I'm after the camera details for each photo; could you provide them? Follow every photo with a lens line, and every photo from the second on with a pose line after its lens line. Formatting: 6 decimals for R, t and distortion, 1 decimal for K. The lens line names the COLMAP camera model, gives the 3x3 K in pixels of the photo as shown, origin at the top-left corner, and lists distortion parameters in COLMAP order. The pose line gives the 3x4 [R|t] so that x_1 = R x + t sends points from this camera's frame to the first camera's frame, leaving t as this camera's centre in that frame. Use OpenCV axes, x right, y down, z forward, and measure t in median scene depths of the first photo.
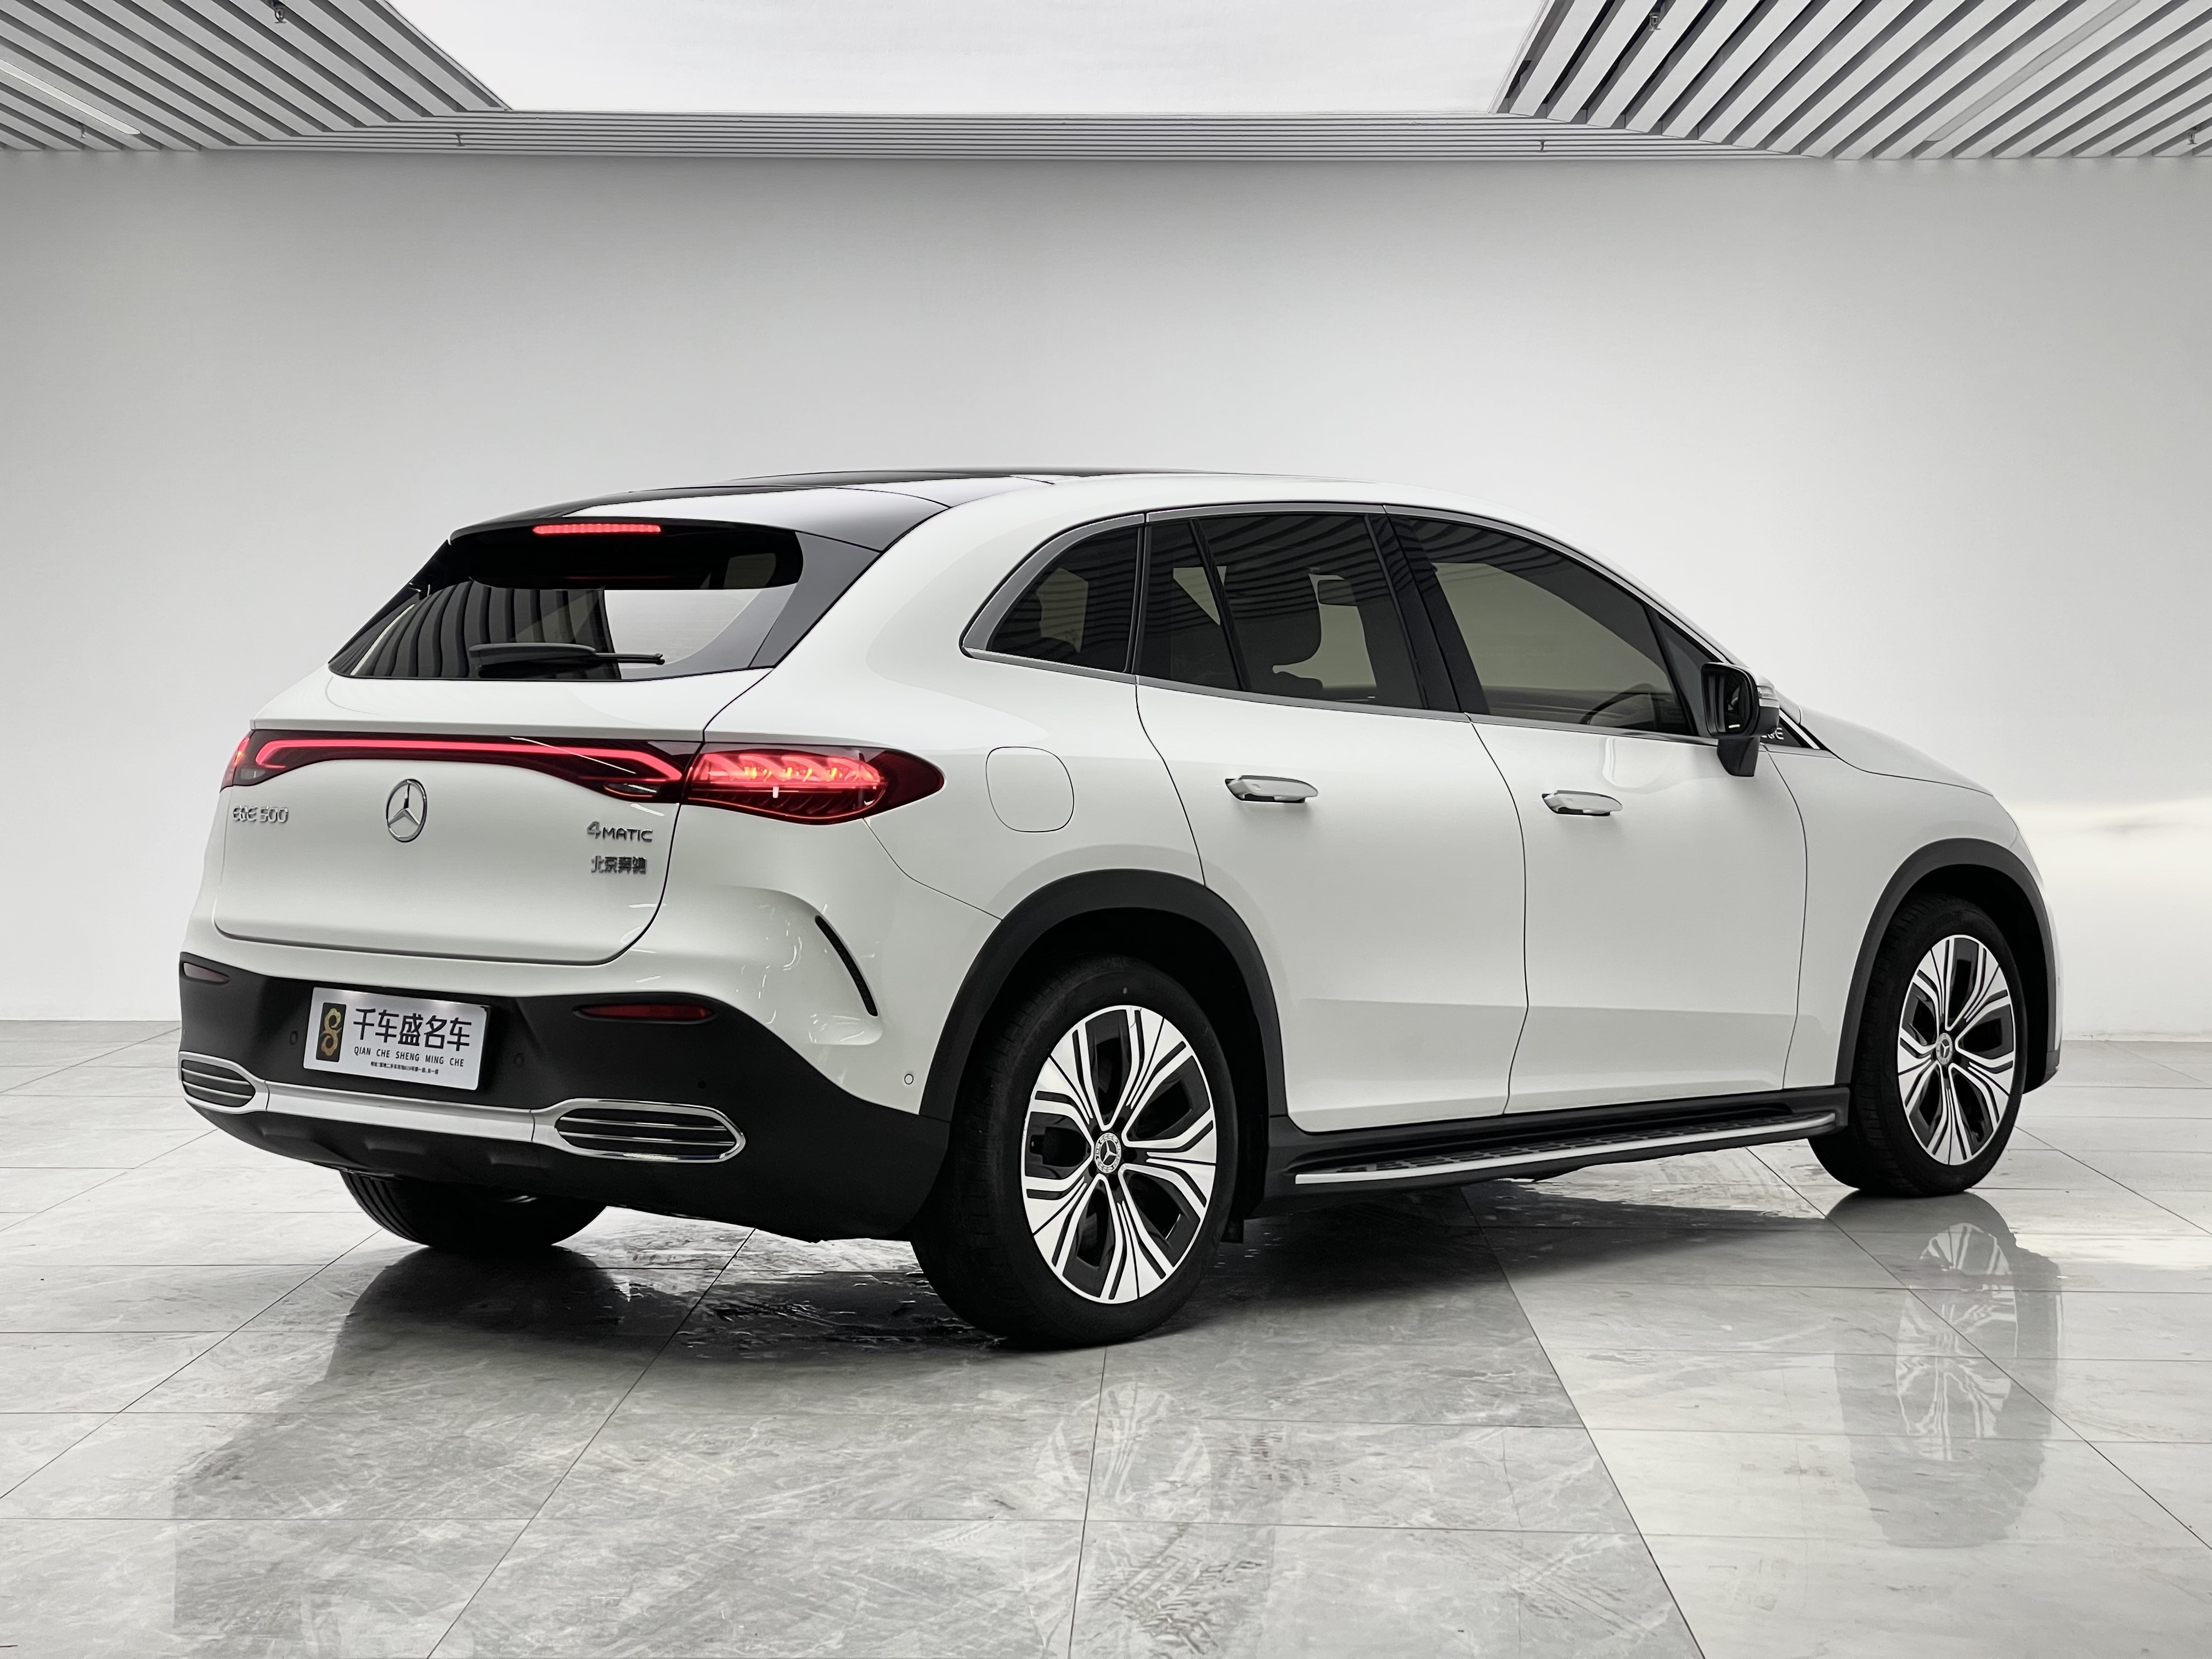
lens RADIAL K [[4136.9, 0, 1106.0], [0, 4136.9, 829.5], [0, 0, 1]] dist [0.238061, -0.062705]
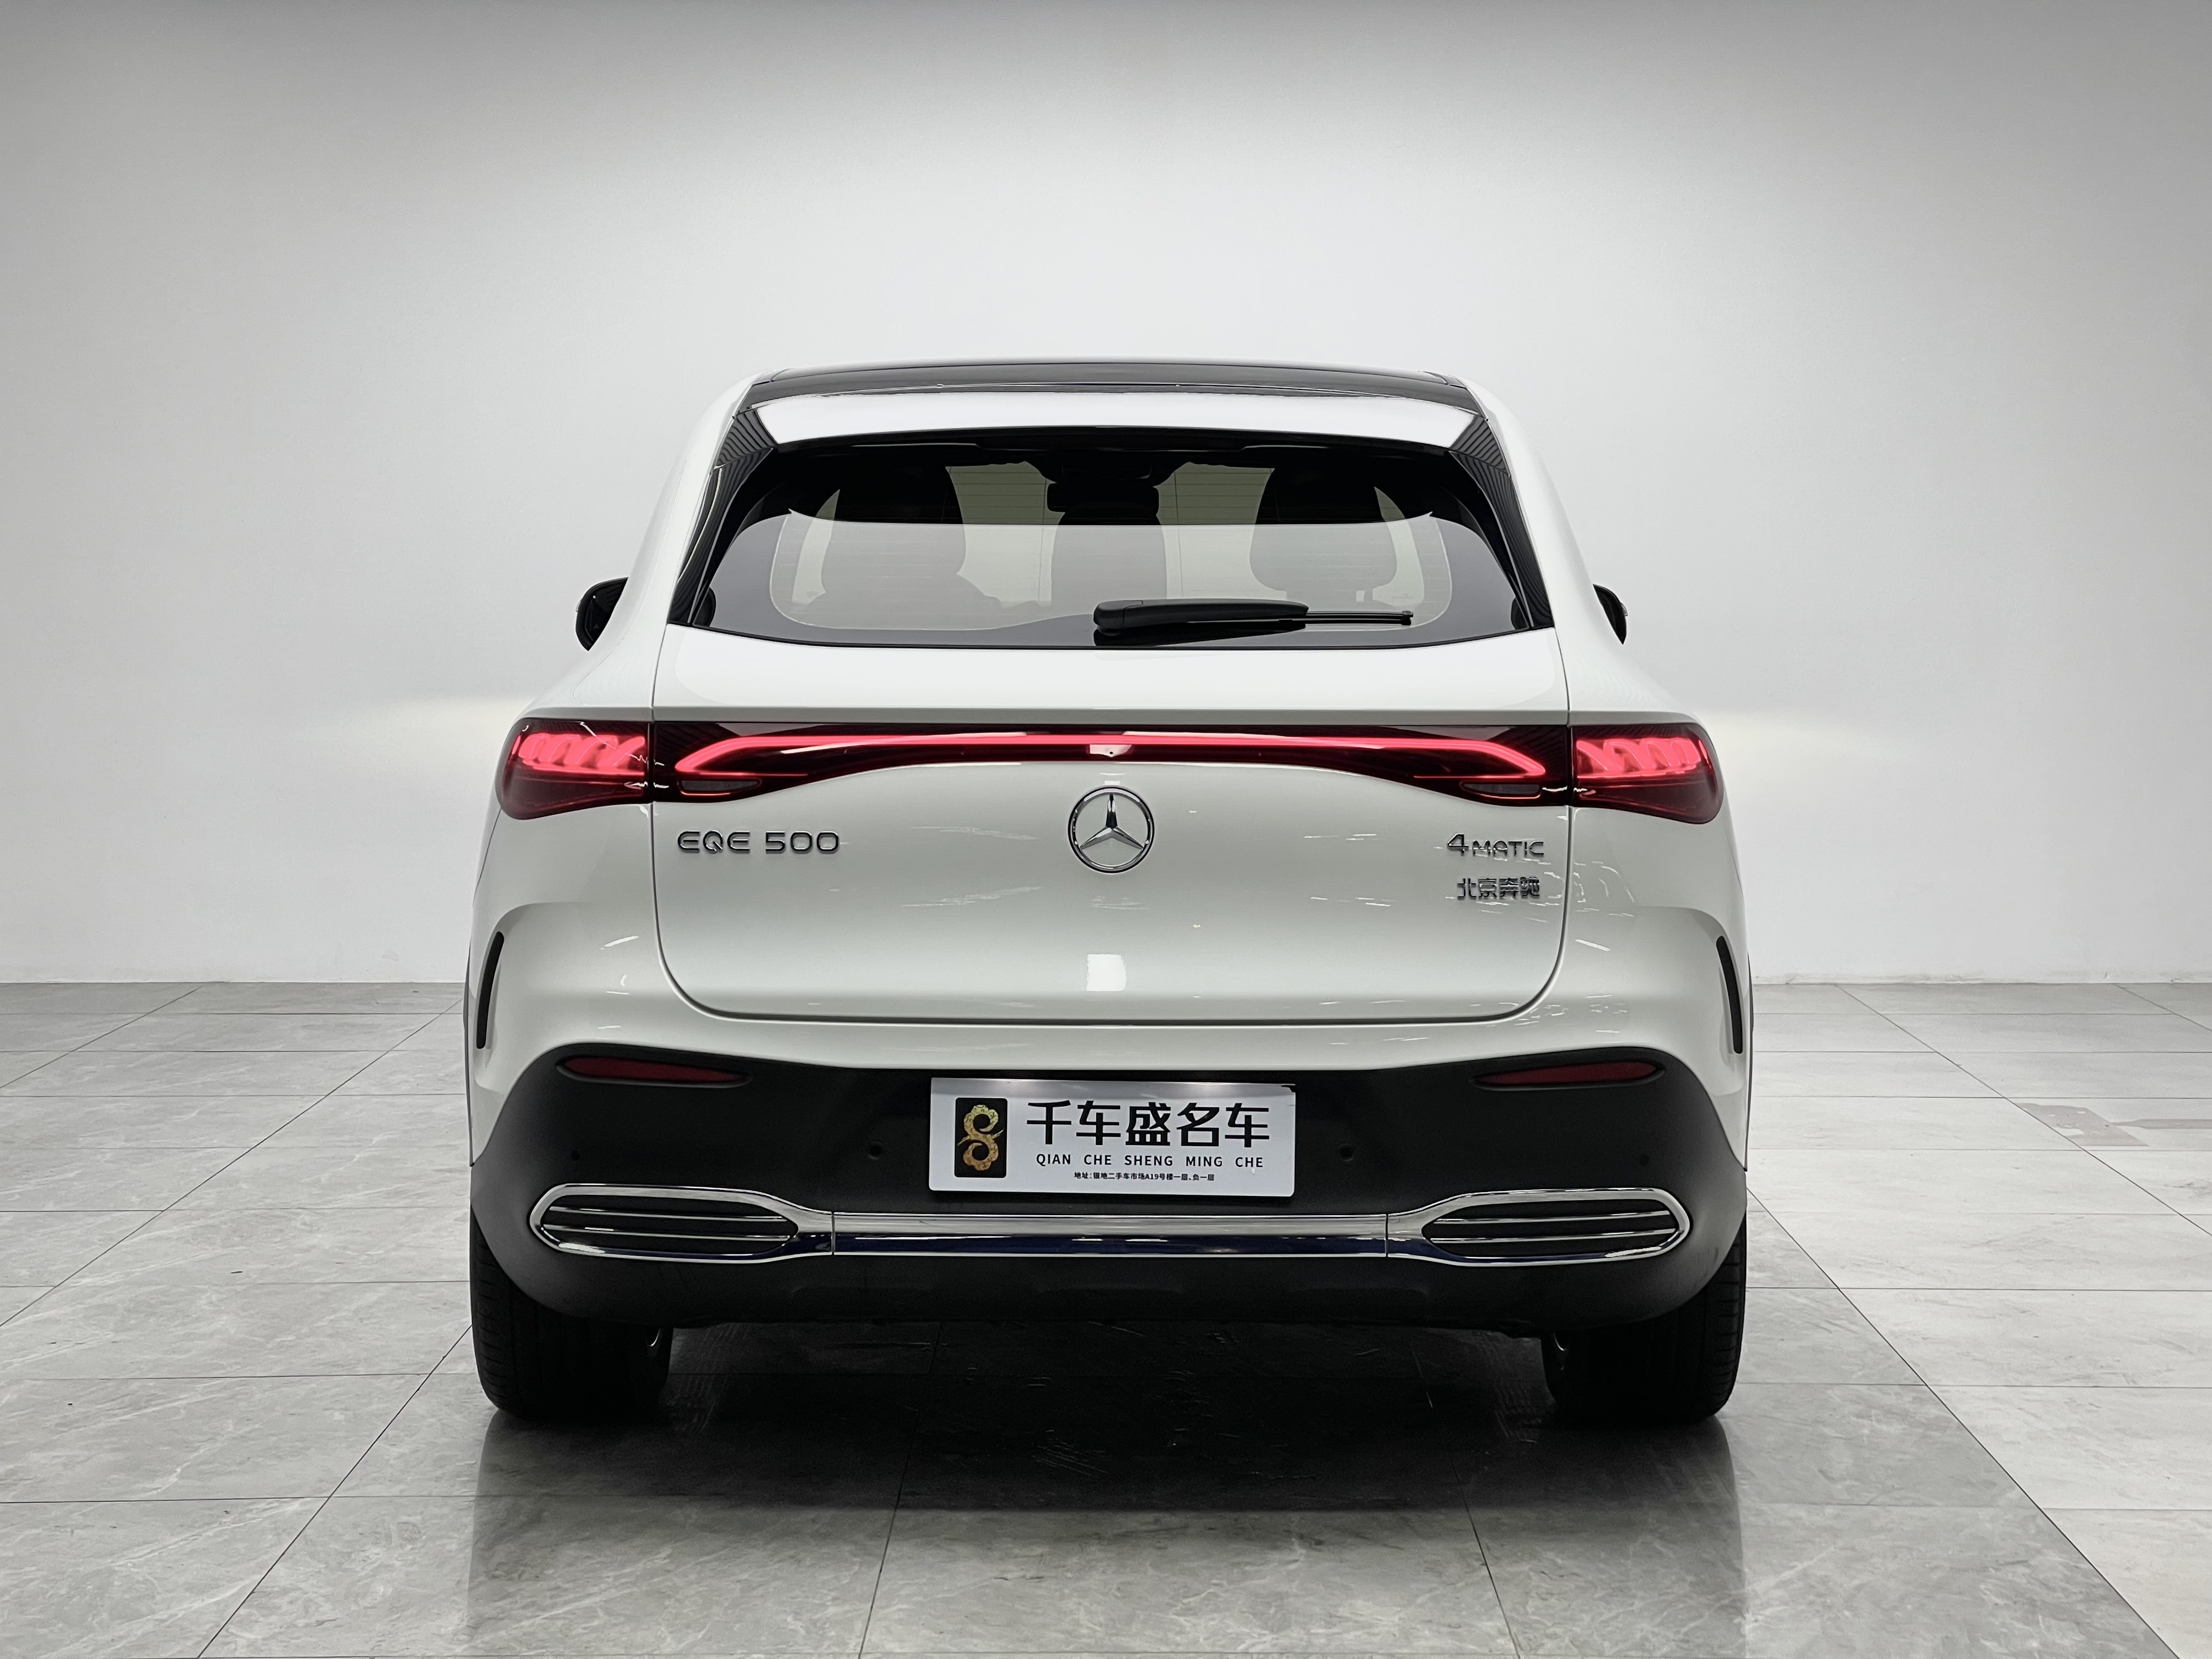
lens RADIAL K [[4136.9, 0, 1106.0], [0, 4136.9, 829.5], [0, 0, 1]] dist [0.238061, -0.062705]
pose [[0.751763, -0.054747, 0.657157, -0.658396], [0.028892, 0.998325, 0.050118, -0.041953], [-0.658800, -0.018690, 0.752086, 0.452641]]
